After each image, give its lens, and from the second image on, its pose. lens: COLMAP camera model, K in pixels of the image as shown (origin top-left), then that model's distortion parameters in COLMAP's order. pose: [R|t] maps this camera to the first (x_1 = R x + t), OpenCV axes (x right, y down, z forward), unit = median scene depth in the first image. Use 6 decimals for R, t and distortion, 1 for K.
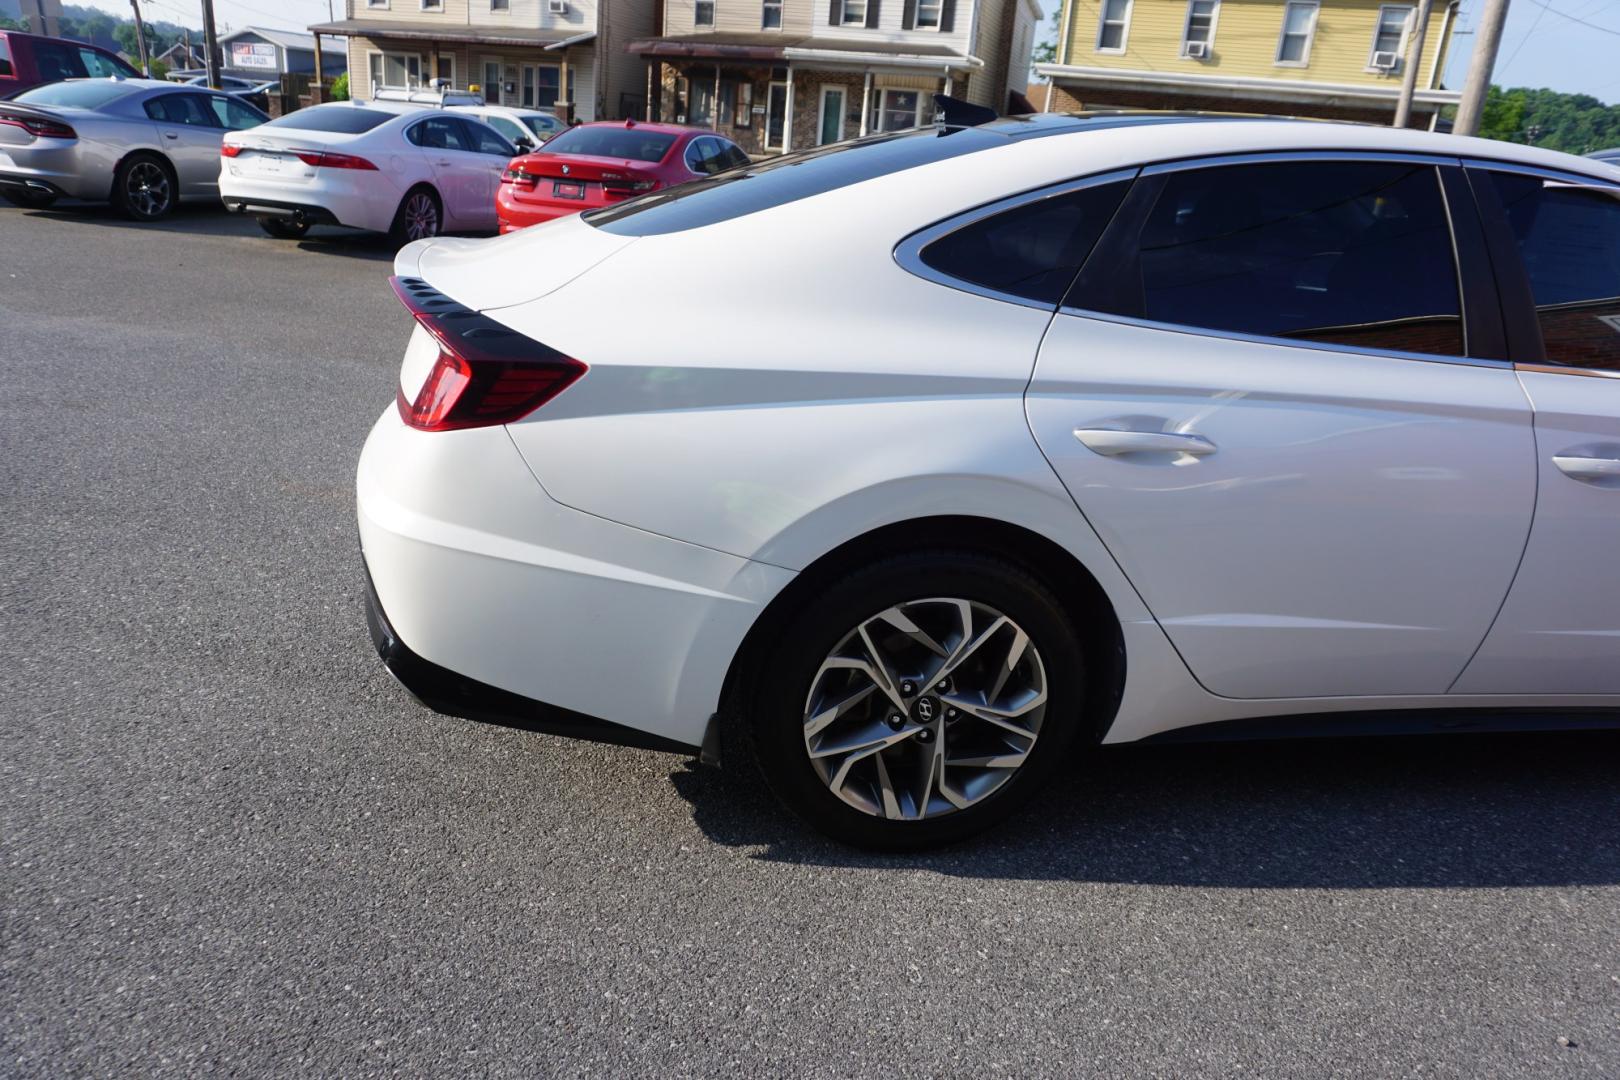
lens RADIAL K [[1090.4, 0, 806.6], [0, 1090.4, 526.1], [0, 0, 1]] dist [-0.042901, 0.034418]
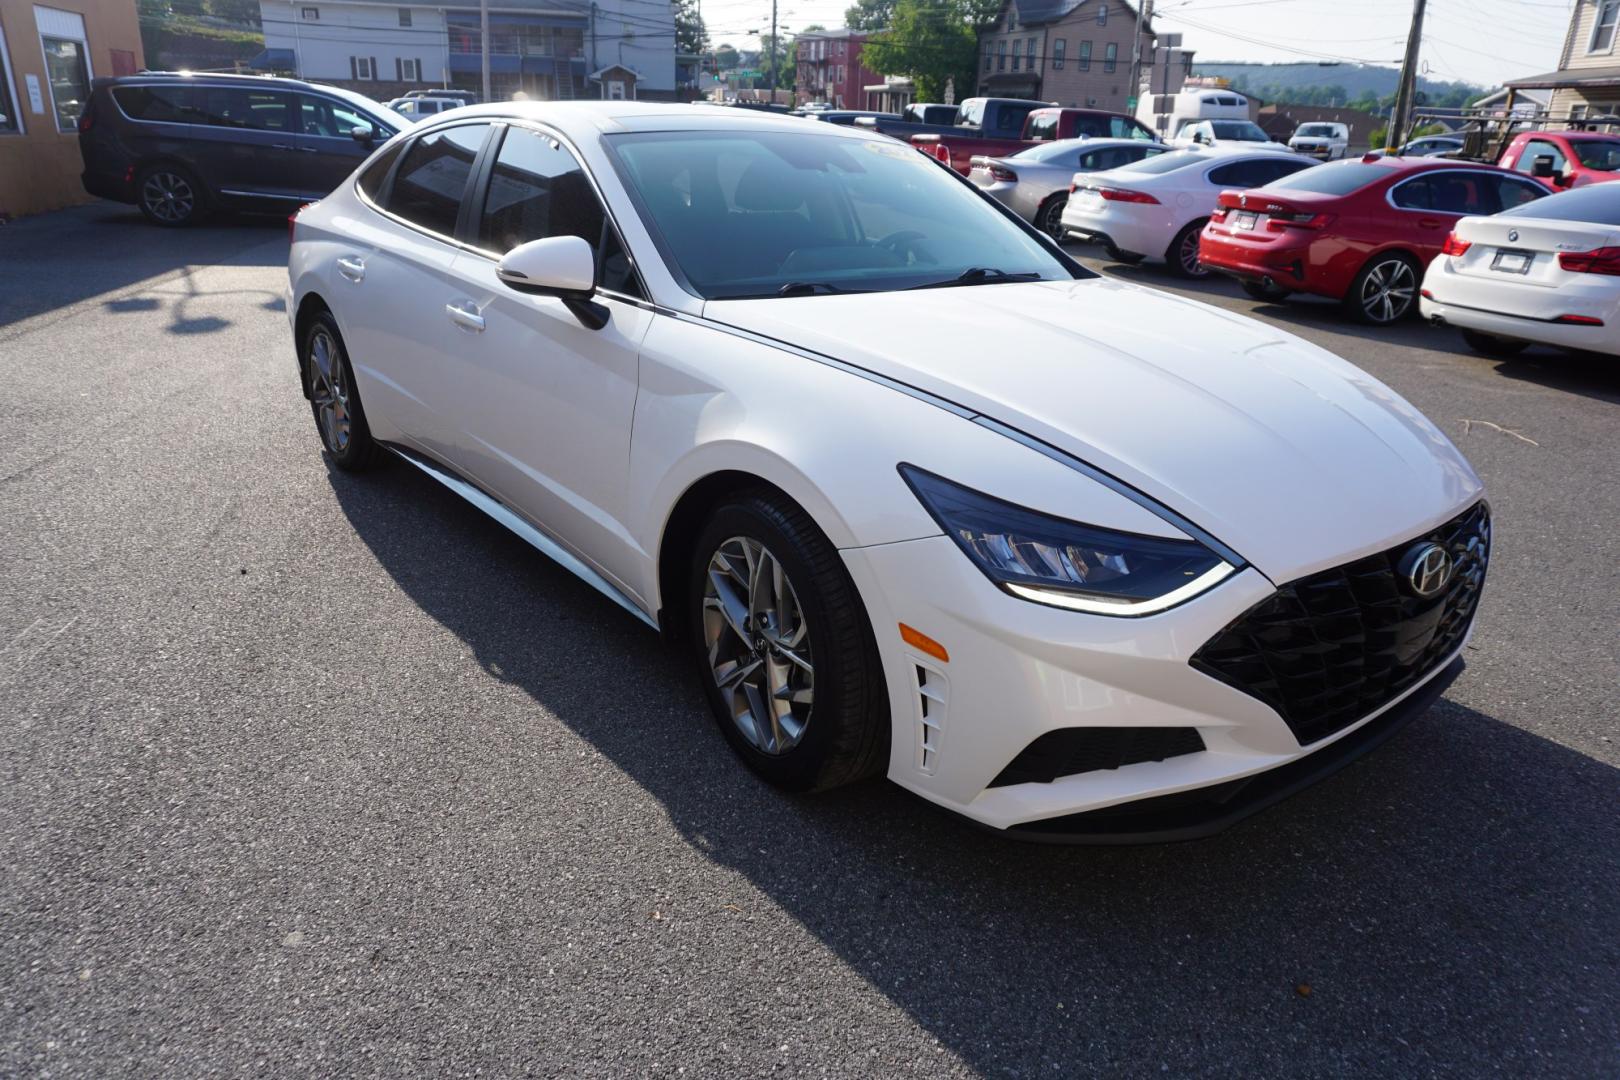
lens RADIAL K [[1090.4, 0, 804.3], [0, 1090.4, 527.2], [0, 0, 1]] dist [-0.042901, 0.034418]
pose [[0.485171, 0.246854, -0.838852, 0.189973], [-0.293053, 0.949748, 0.109993, -0.006689], [0.823850, 0.192462, 0.533131, 0.053555]]
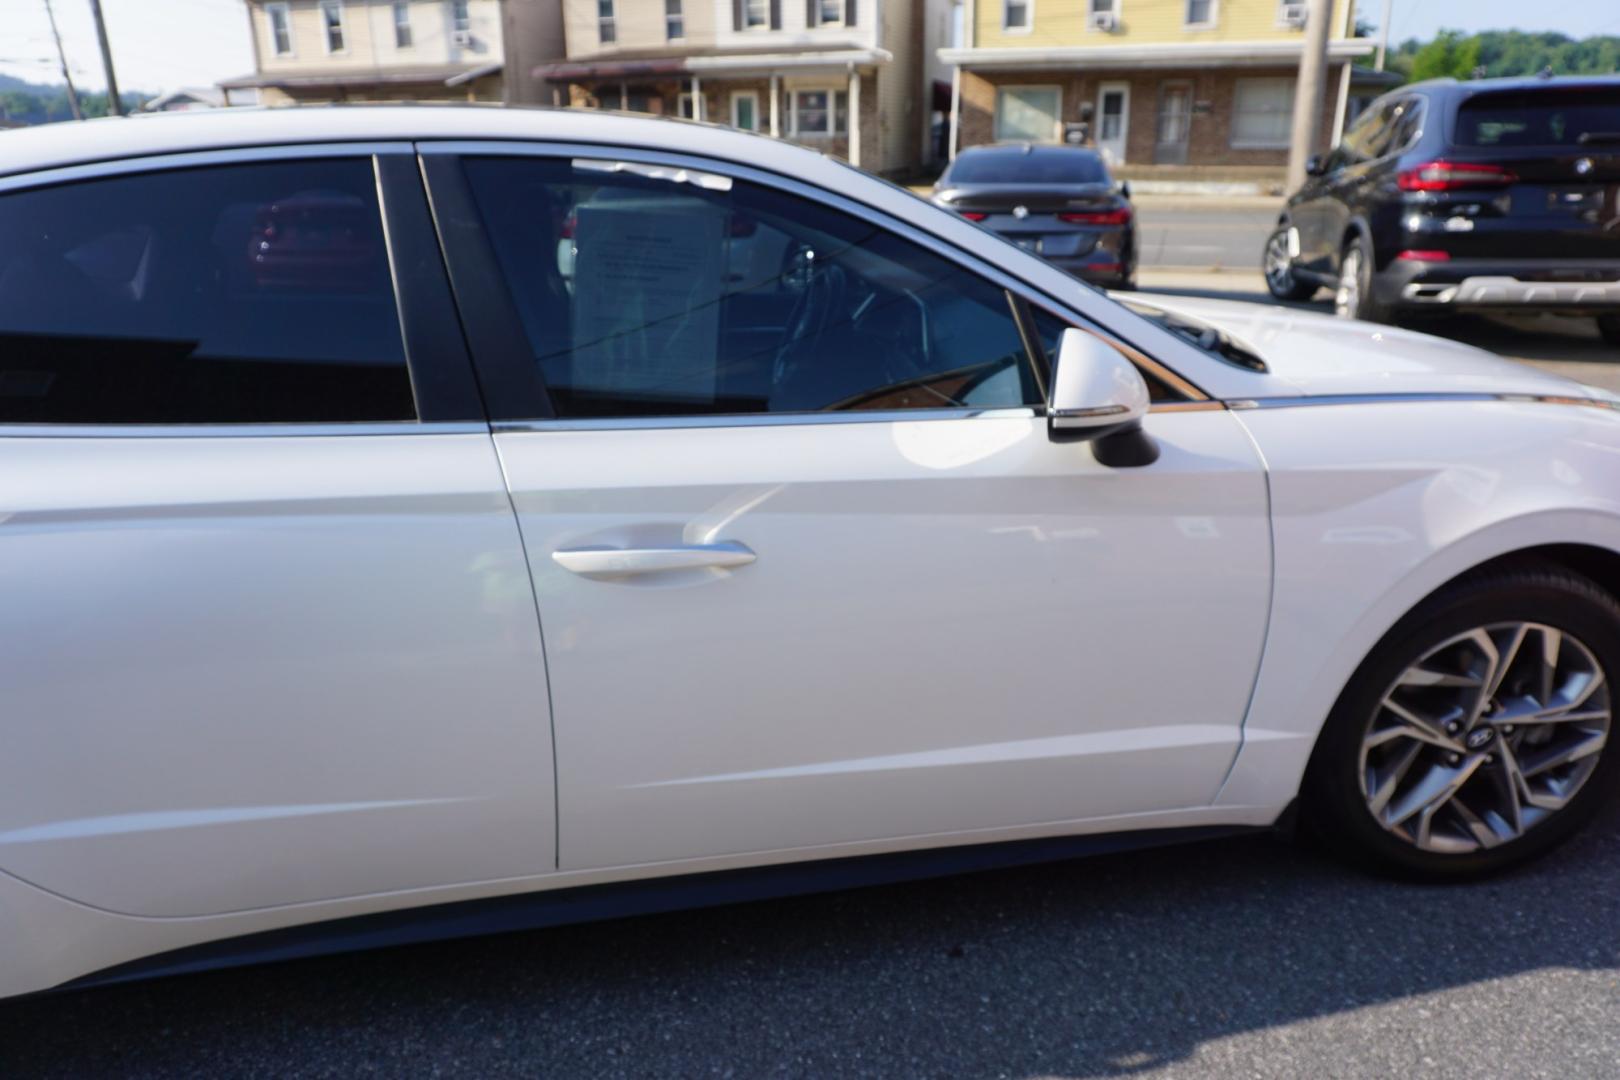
lens RADIAL K [[1090.4, 0, 806.0], [0, 1090.4, 532.3], [0, 0, 1]] dist [-0.042901, 0.034418]
pose [[0.996010, -0.088528, -0.011249, 0.070697], [0.088523, 0.996074, -0.000927, -0.005106], [0.011287, -0.000073, 0.999936, 0.024200]]
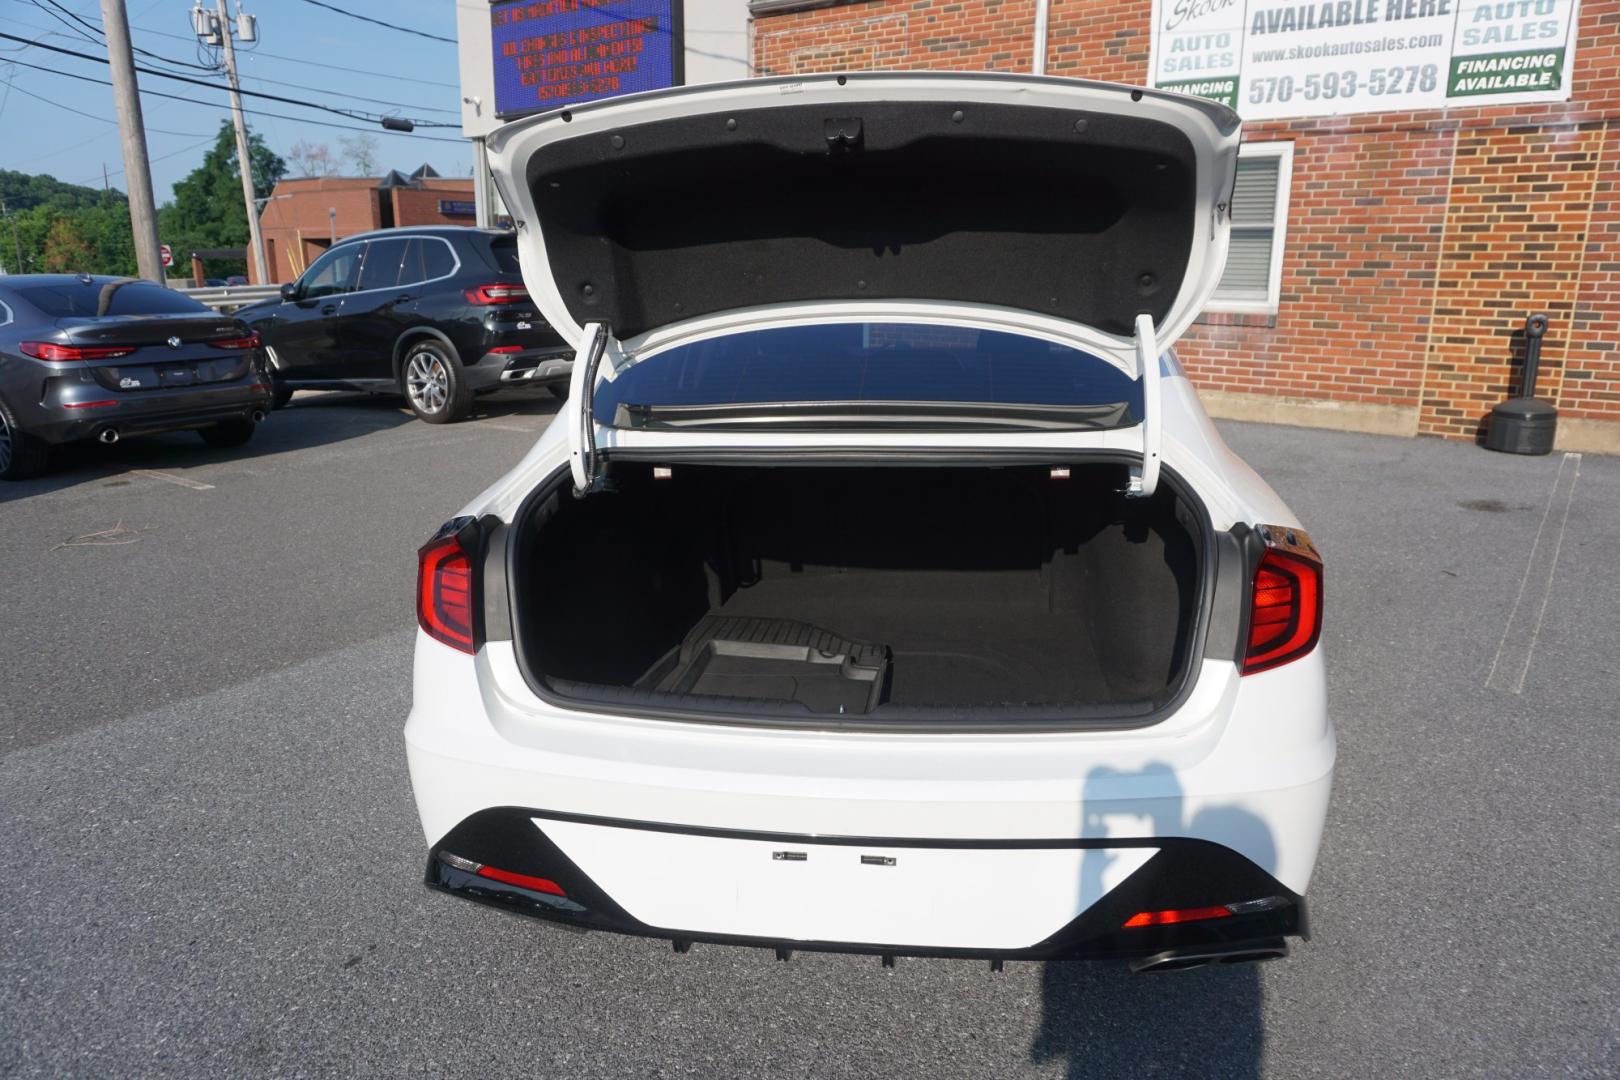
lens RADIAL K [[1090.4, 0, 802.8], [0, 1090.4, 529.4], [0, 0, 1]] dist [-0.042901, 0.034418]
pose [[0.308615, -0.301480, 0.902146, -0.092654], [0.347206, 0.918703, 0.188237, -0.037288], [-0.885553, 0.255138, 0.388201, 0.072567]]
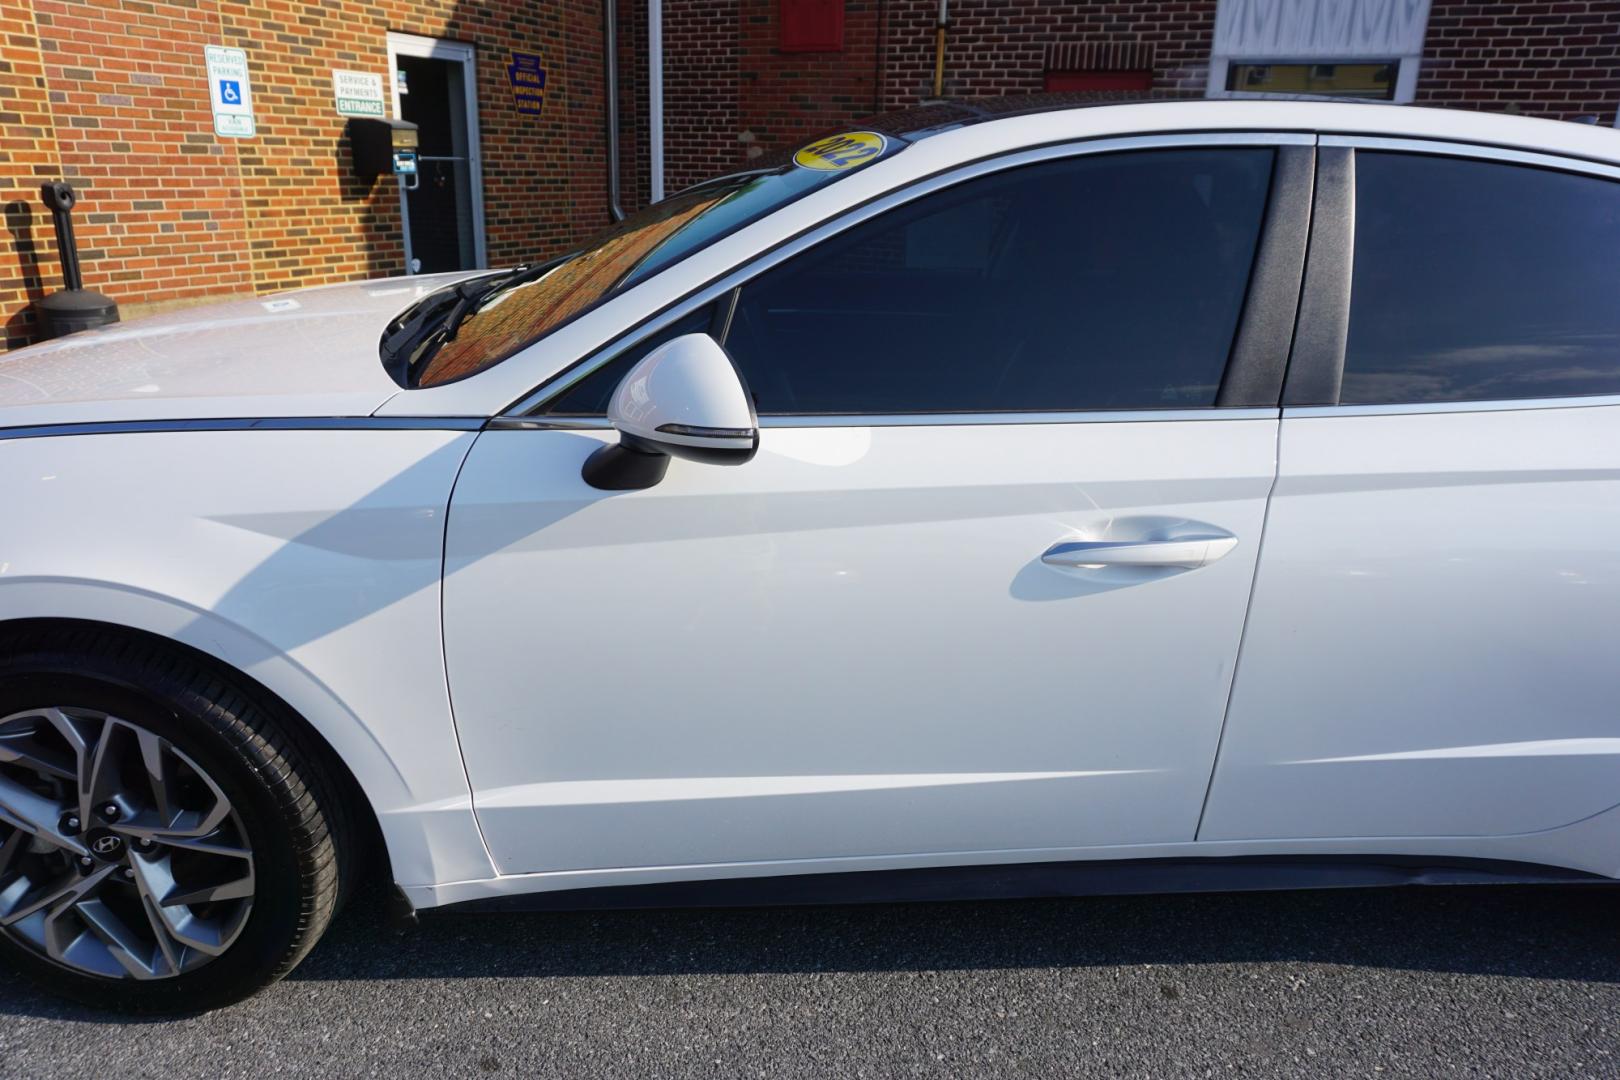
lens RADIAL K [[1090.4, 0, 808.7], [0, 1090.4, 533.0], [0, 0, 1]] dist [-0.042901, 0.034418]
pose [[-0.987735, -0.136998, 0.074913, 0.063793], [-0.058592, 0.769914, 0.635452, -0.065496], [-0.144732, 0.623269, -0.768498, 0.197285]]
